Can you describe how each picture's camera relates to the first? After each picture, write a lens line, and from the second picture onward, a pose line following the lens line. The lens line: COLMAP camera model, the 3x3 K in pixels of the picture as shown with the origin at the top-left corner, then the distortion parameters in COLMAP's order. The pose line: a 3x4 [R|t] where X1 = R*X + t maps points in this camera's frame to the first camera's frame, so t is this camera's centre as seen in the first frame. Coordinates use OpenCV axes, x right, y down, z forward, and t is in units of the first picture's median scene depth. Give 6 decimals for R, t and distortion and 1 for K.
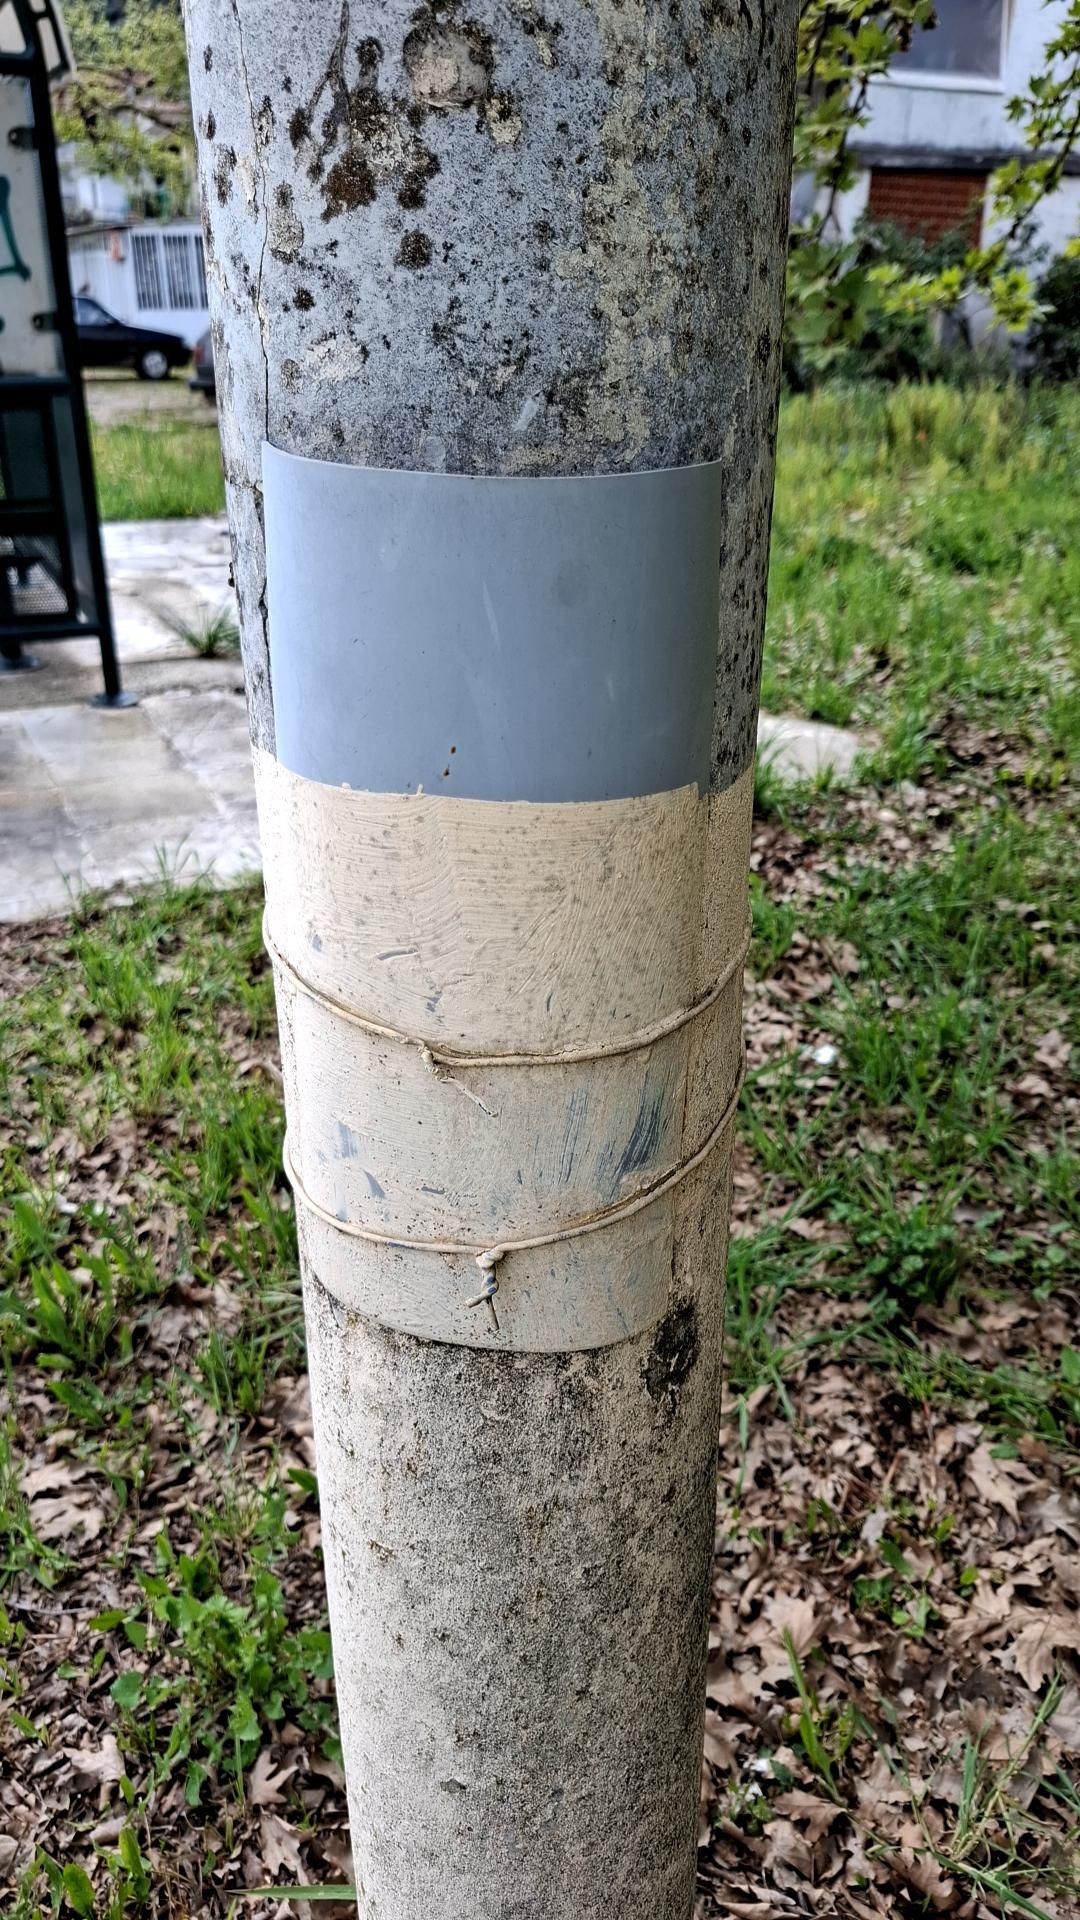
lens RADIAL K [[1330.1, 0, 539.4], [0, 1330.1, 933.3], [0, 0, 1]] dist [0.050172, -0.084679]
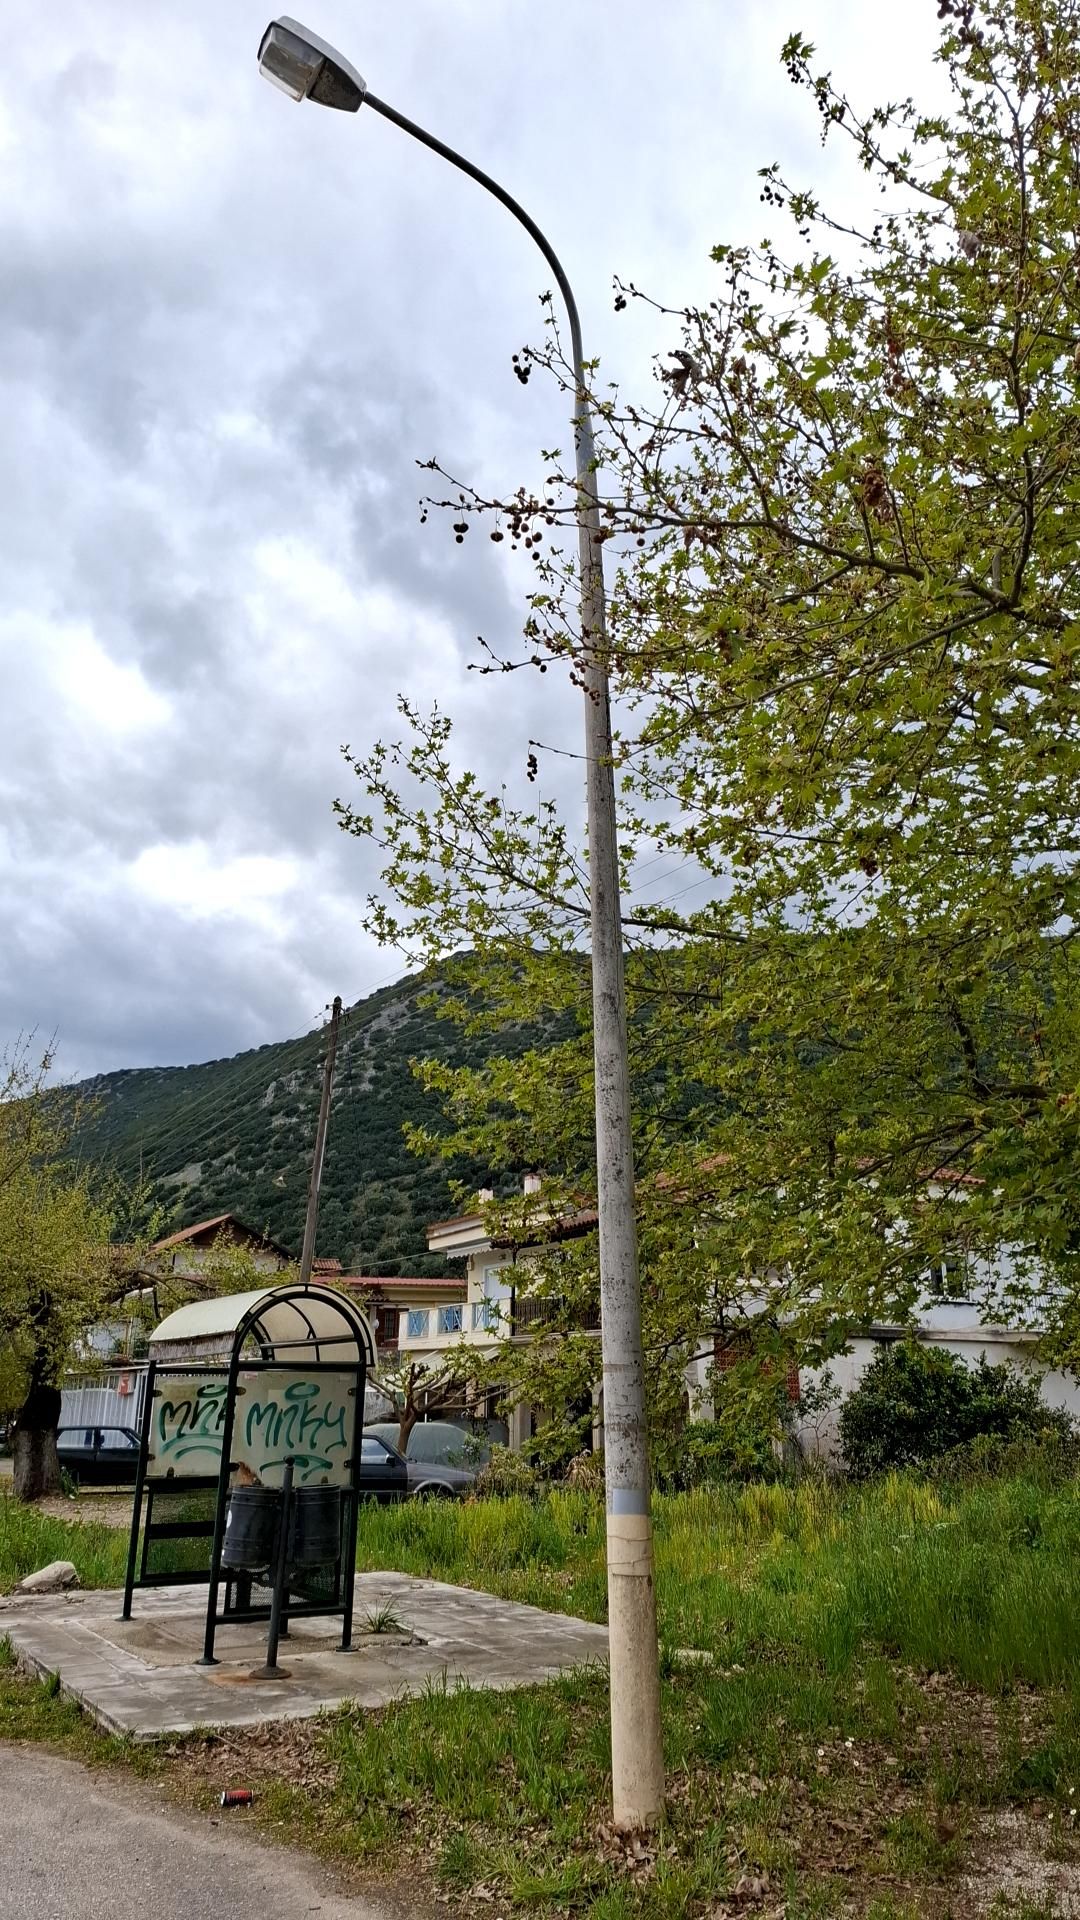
lens RADIAL K [[1330.1, 0, 539.4], [0, 1330.1, 933.3], [0, 0, 1]] dist [0.050172, -0.084679]
pose [[0.997403, 0.009947, 0.071339, -0.082191], [0.043302, 0.708658, -0.704222, 0.216064], [-0.057560, 0.705482, 0.706386, -0.522672]]
